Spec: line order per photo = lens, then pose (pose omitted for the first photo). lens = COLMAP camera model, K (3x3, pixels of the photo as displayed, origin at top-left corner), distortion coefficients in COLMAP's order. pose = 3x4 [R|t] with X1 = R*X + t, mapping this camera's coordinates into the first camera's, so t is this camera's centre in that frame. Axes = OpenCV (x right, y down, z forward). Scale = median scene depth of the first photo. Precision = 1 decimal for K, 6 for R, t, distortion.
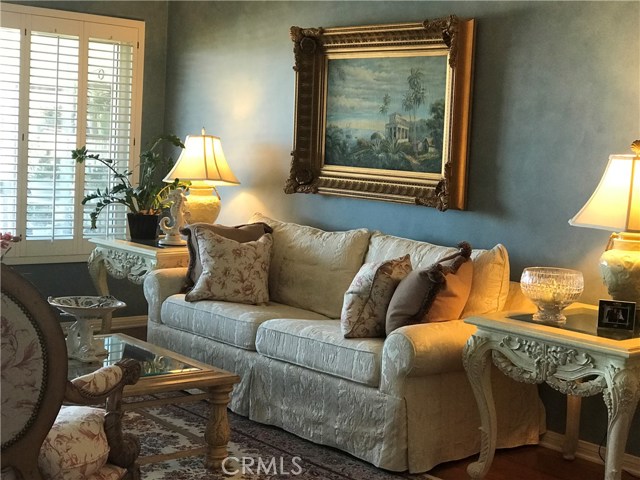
lens RADIAL K [[1042.9, 0, 318.8], [0, 1042.9, 240.3], [0, 0, 1]] dist [0.008261, 0.000000]
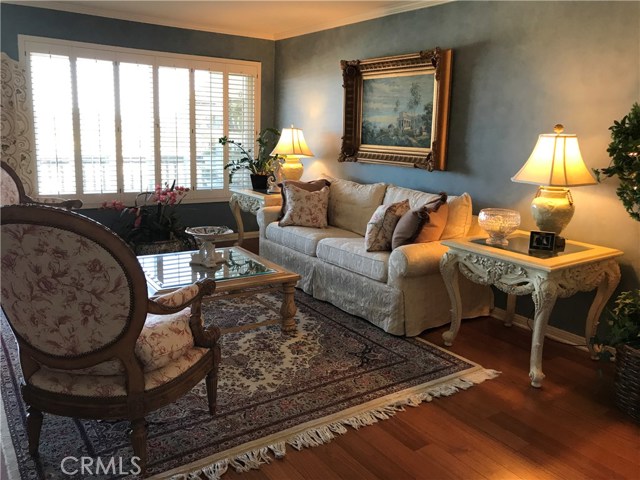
lens RADIAL K [[517.3, 0, 325.8], [0, 517.3, 226.0], [0, 0, 1]] dist [0.015354, -0.023572]
pose [[0.994275, -0.001906, -0.106836, 0.044092], [0.011069, 0.996299, 0.085243, -0.014719], [0.106278, -0.085938, 0.990616, 0.185196]]
